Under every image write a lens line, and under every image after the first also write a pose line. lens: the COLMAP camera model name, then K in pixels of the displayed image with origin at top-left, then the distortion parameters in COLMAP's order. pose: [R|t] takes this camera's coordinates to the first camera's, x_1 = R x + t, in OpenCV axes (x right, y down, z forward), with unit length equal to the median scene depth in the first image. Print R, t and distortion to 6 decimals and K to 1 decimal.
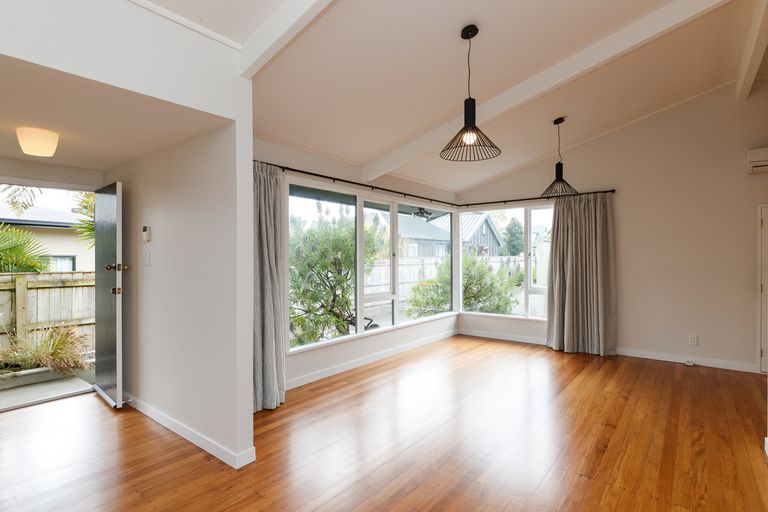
lens RADIAL K [[397.3, 0, 384.0], [0, 397.3, 256.0], [0, 0, 1]] dist [-0.001436, -0.001021]
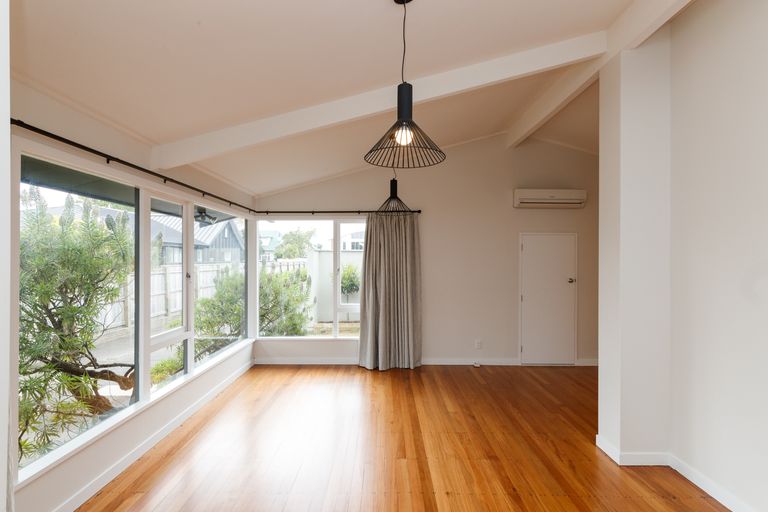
lens RADIAL K [[386.7, 0, 384.0], [0, 386.7, 256.0], [0, 0, 1]] dist [0.001567, 0.000072]
pose [[0.785886, 0.006898, 0.618333, -0.136267], [-0.002812, 0.999967, -0.007581, -0.036058], [-0.618365, 0.004219, 0.785880, 0.244009]]
